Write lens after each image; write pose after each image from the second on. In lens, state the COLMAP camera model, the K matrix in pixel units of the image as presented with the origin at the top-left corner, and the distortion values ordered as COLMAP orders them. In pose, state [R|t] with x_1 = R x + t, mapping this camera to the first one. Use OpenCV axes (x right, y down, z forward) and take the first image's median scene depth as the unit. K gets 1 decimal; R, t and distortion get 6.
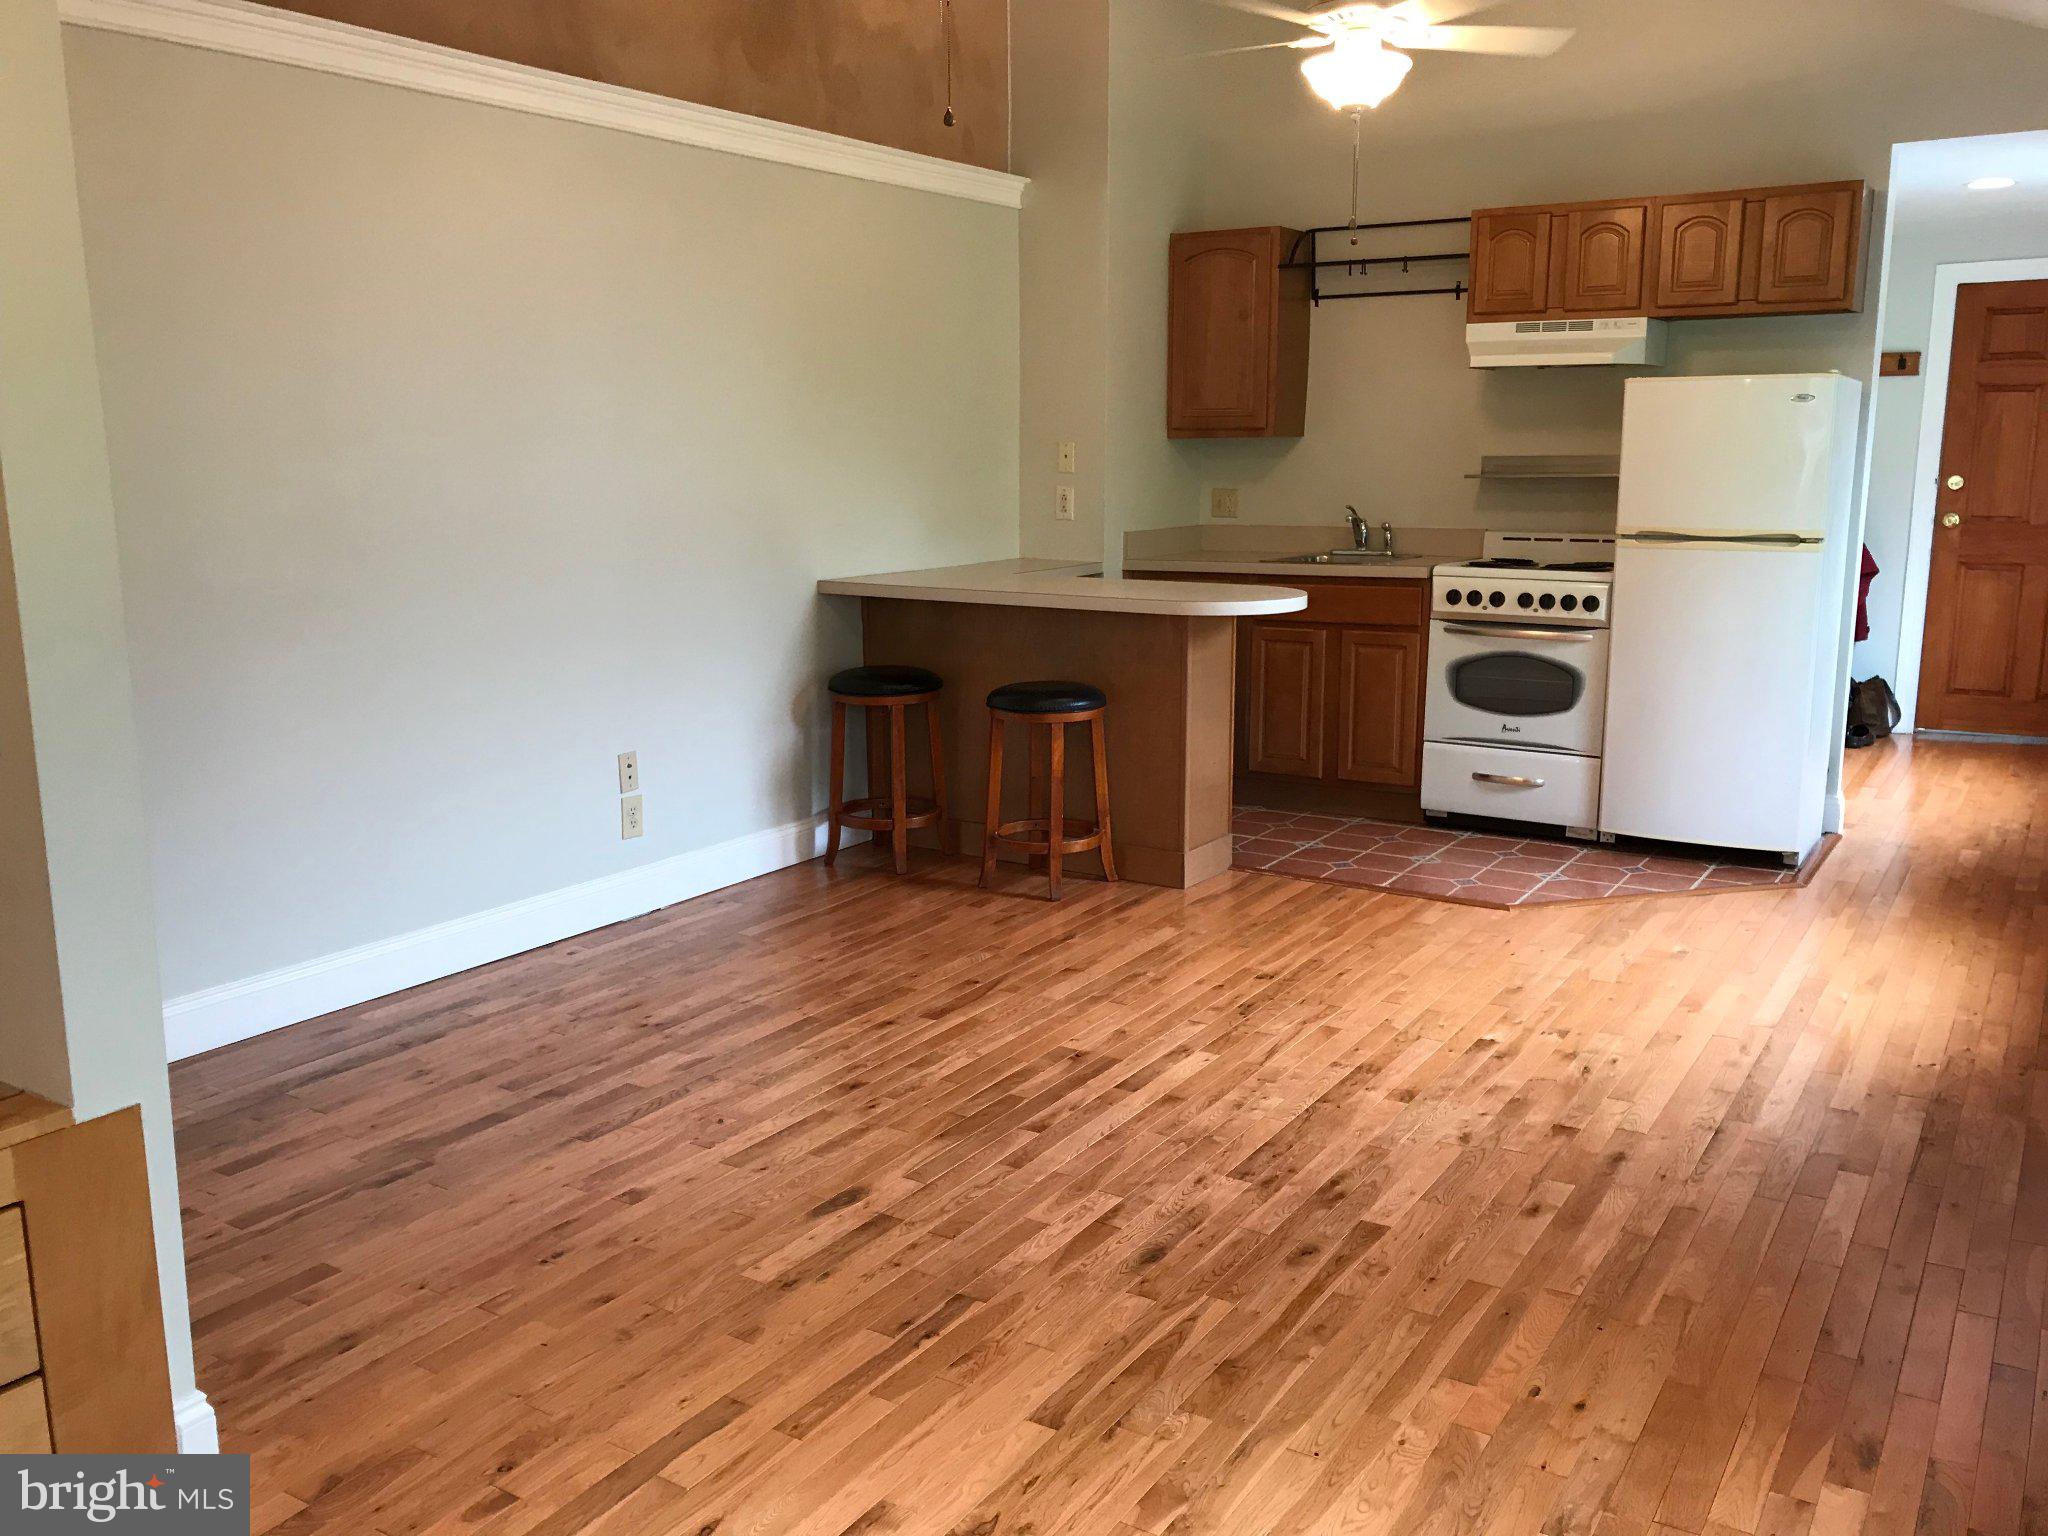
lens RADIAL K [[1691.7, 0, 1025.8], [0, 1691.7, 758.4], [0, 0, 1]] dist [0.132486, -0.344789]
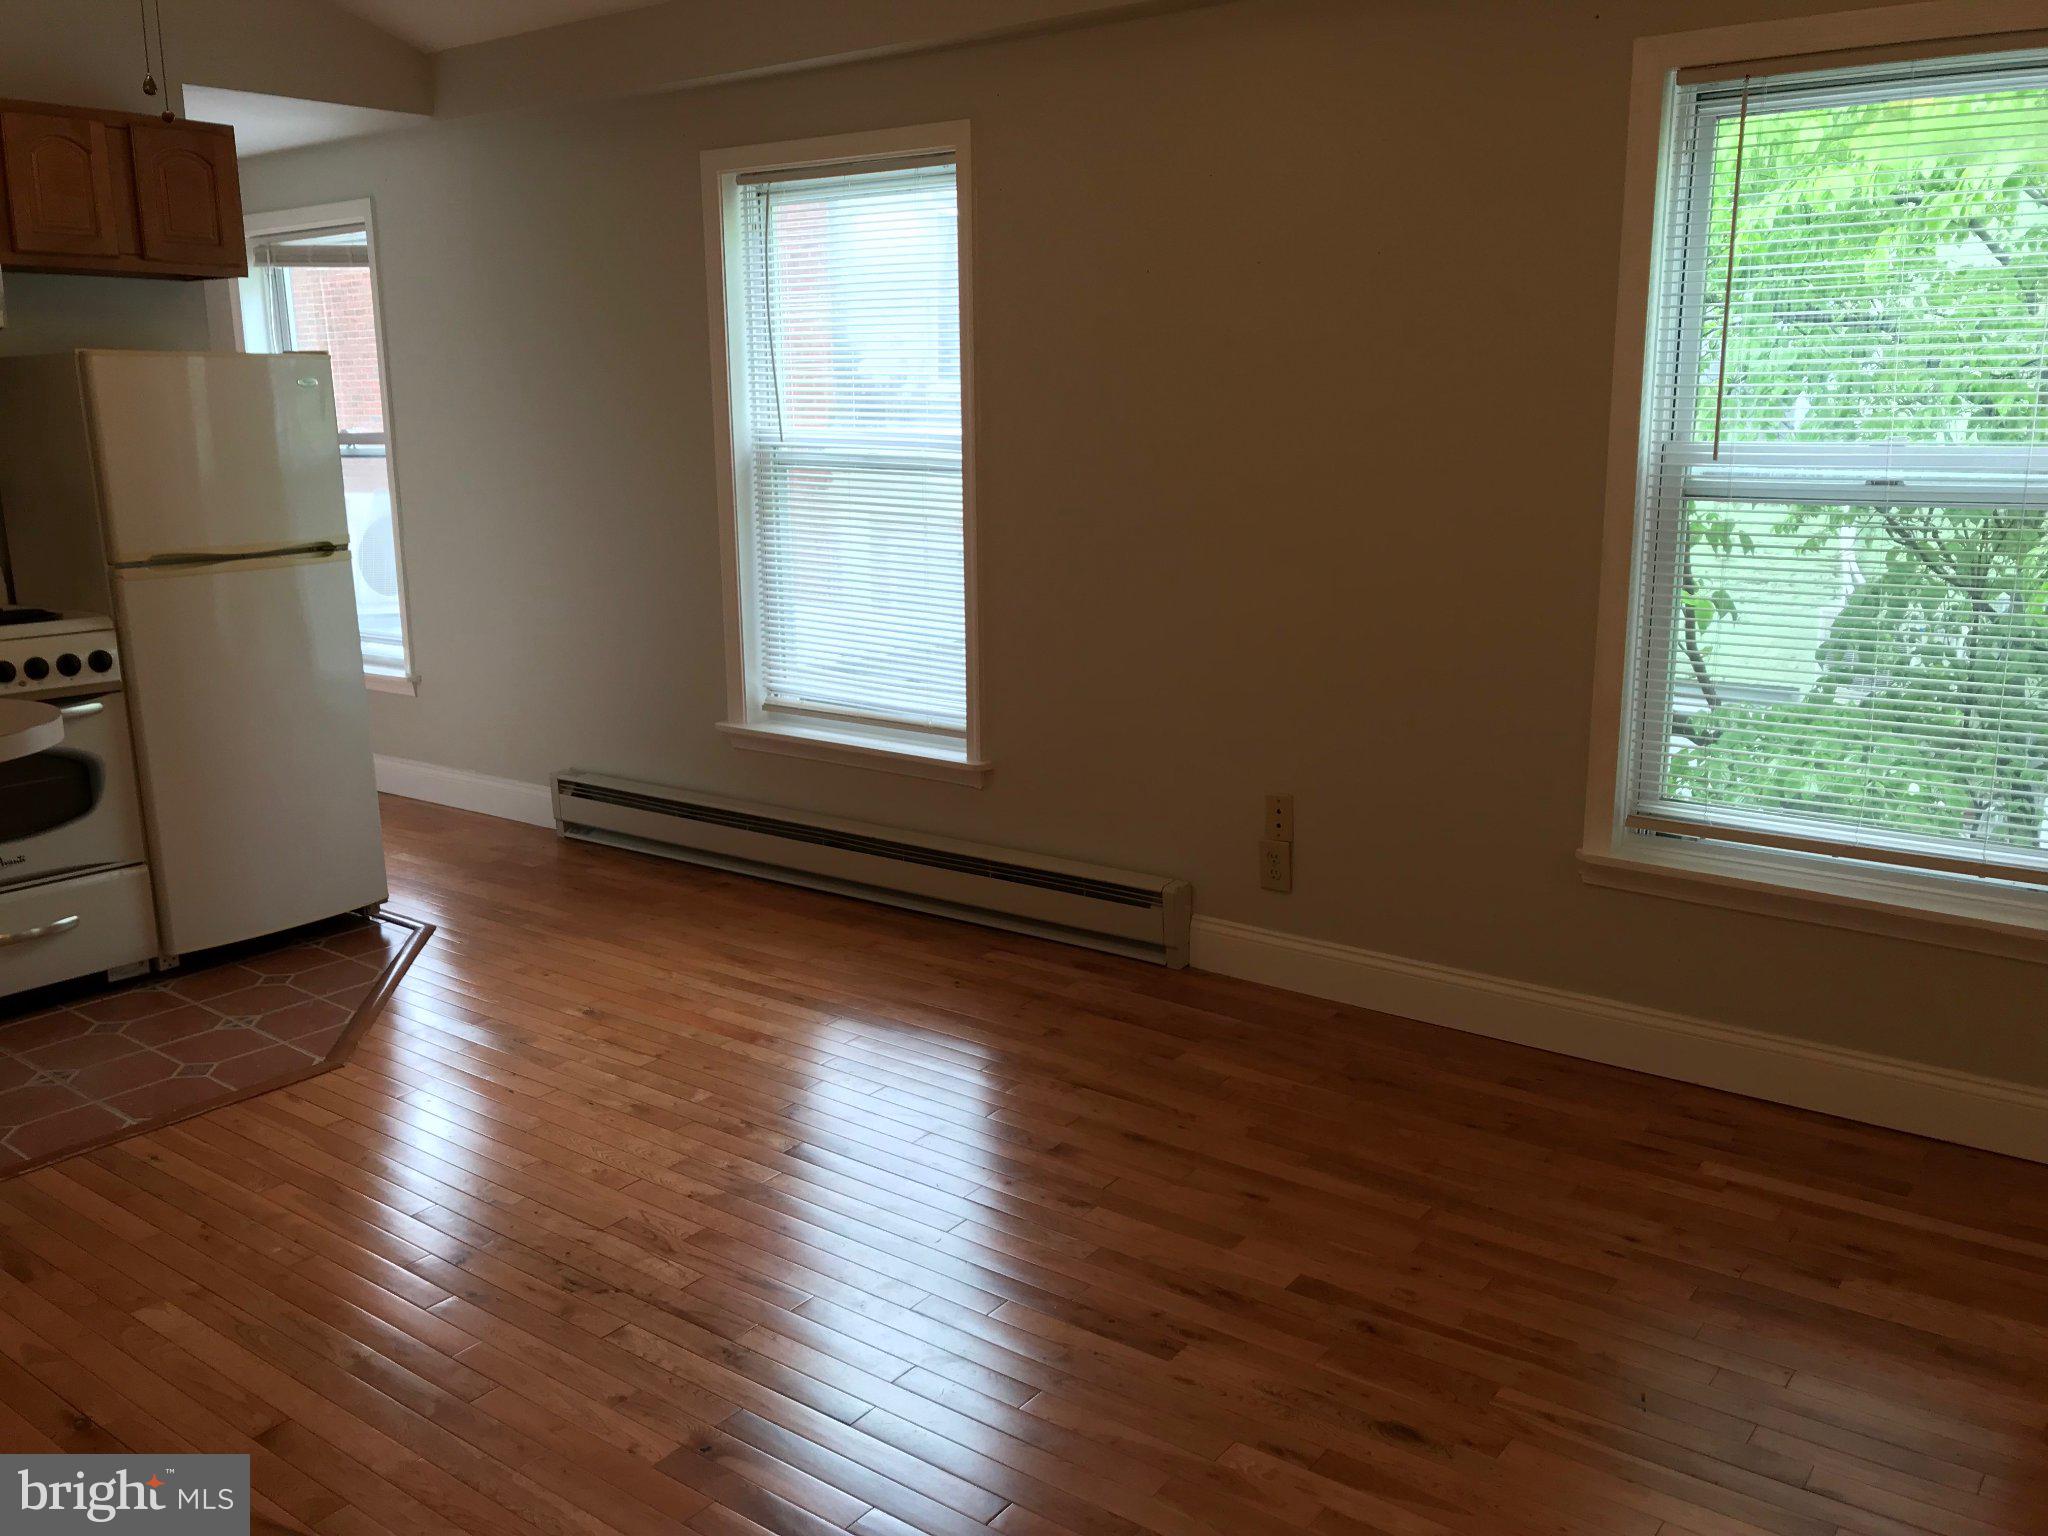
lens RADIAL K [[1698.2, 0, 1024.0], [0, 1698.2, 768.0], [0, 0, 1]] dist [0.026190, -0.014512]
pose [[0.084948, -0.209202, 0.974176, -0.424725], [0.196057, 0.962105, 0.189513, -0.129649], [-0.976906, 0.174895, 0.122744, 0.645598]]
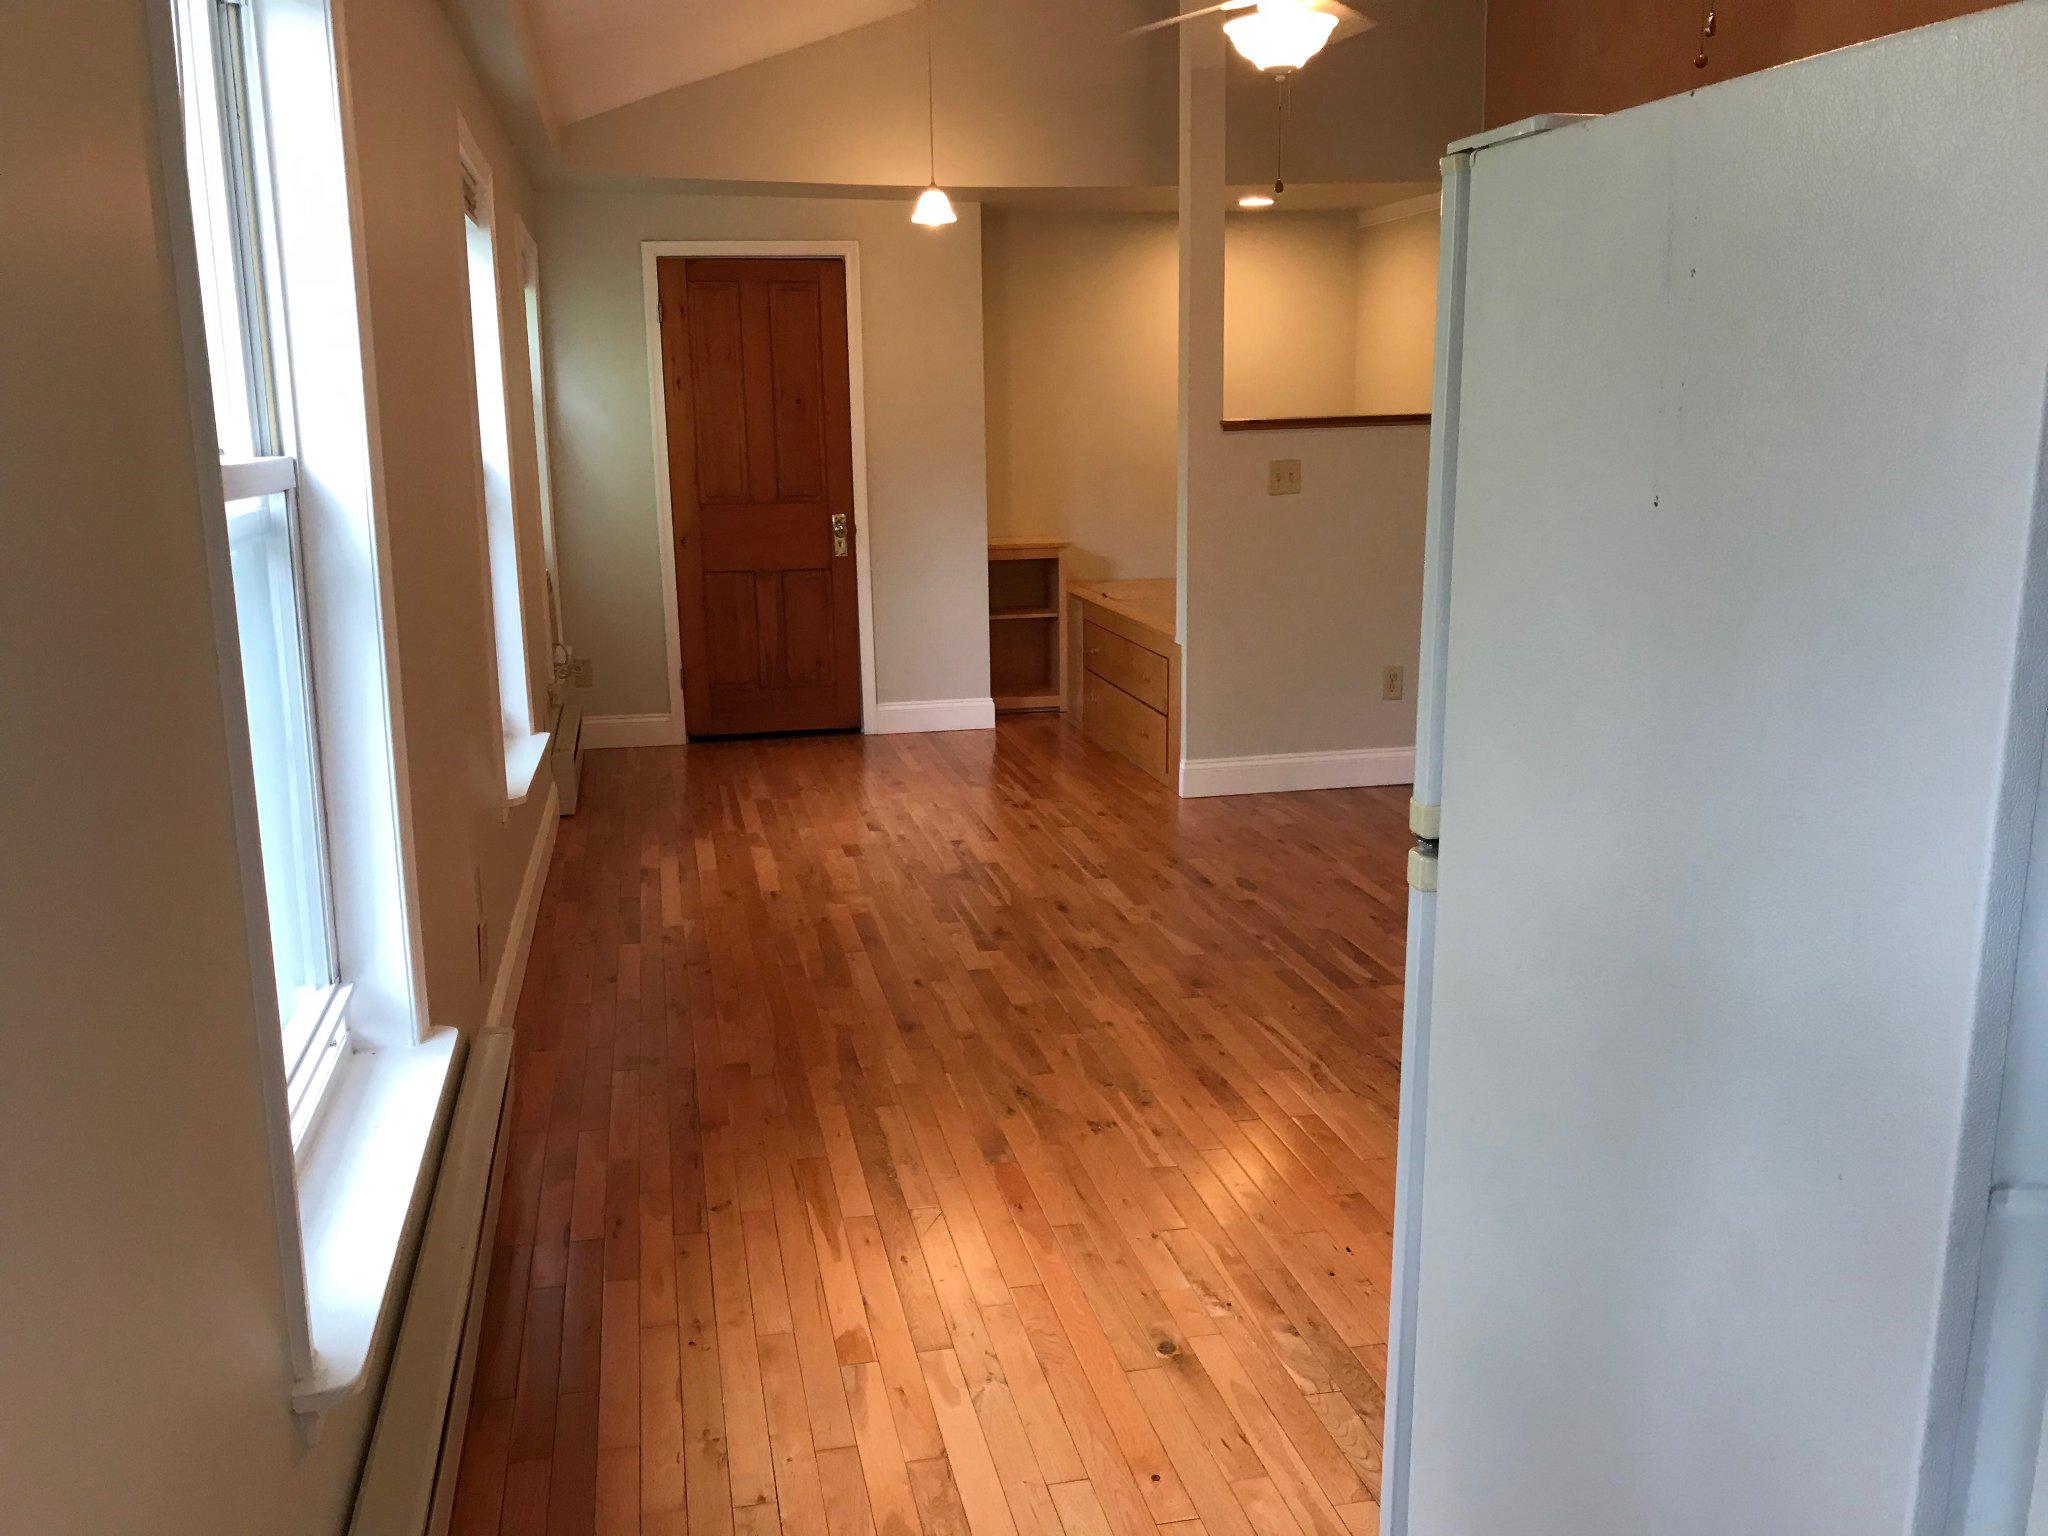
lens RADIAL K [[1691.7, 0, 1025.8], [0, 1691.7, 758.4], [0, 0, 1]] dist [0.132486, -0.344789]
pose [[-0.708264, 0.156272, -0.688433, 0.770108], [-0.114381, 0.936903, 0.330349, -0.246512], [0.696619, 0.312718, -0.645700, 1.263501]]
